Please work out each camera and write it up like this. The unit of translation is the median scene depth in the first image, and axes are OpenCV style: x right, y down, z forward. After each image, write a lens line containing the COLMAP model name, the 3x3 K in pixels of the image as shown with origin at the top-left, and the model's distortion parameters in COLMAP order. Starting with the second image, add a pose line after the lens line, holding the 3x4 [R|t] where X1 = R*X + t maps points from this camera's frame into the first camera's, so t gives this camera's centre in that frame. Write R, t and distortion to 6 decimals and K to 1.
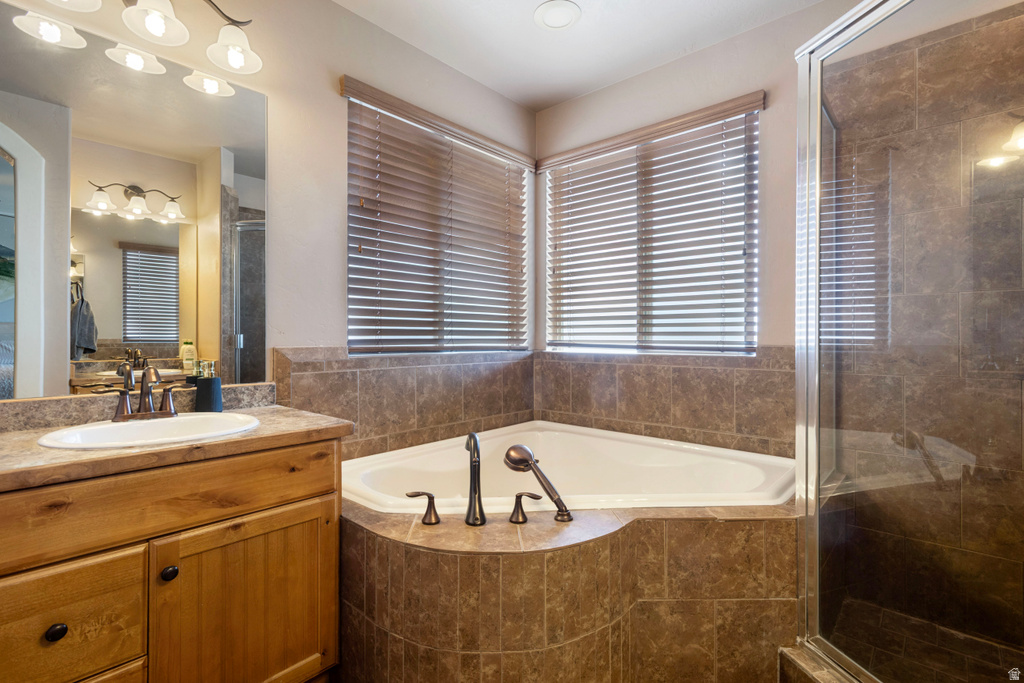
lens RADIAL K [[484.0, 0, 514.5], [0, 484.0, 333.7], [0, 0, 1]] dist [0.003445, 0.001084]
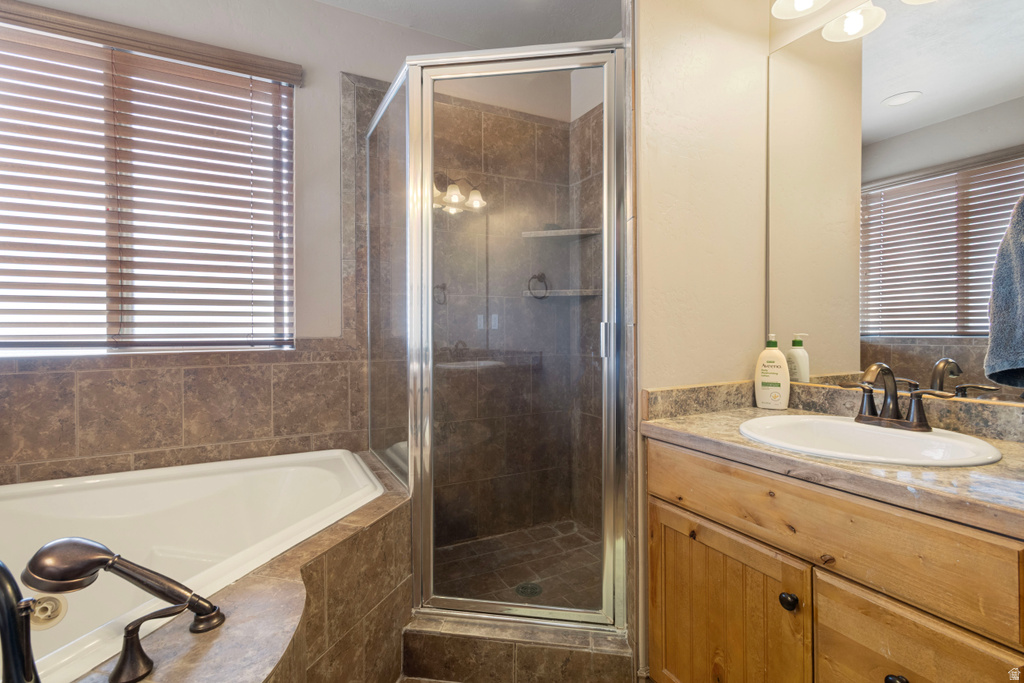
lens RADIAL K [[484.0, 0, 514.5], [0, 484.0, 333.7], [0, 0, 1]] dist [0.003445, 0.001084]
pose [[0.364895, -0.012158, 0.930969, -0.201622], [-0.000879, 0.999910, 0.013403, 0.003744], [-0.931048, -0.005709, 0.364852, 0.257536]]
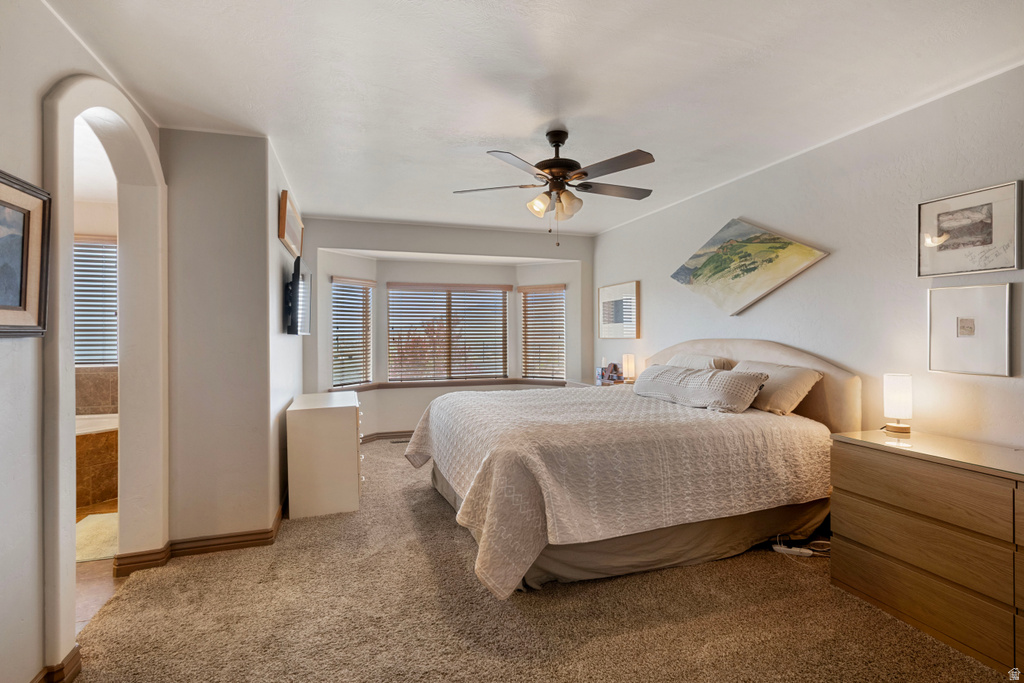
lens RADIAL K [[484.0, 0, 514.5], [0, 484.0, 333.7], [0, 0, 1]] dist [0.003445, 0.001084]
pose [[0.496128, -0.003326, 0.868243, -0.429712], [-0.000249, 0.999992, 0.003973, -0.091947], [-0.868249, -0.002188, 0.496123, -1.363663]]
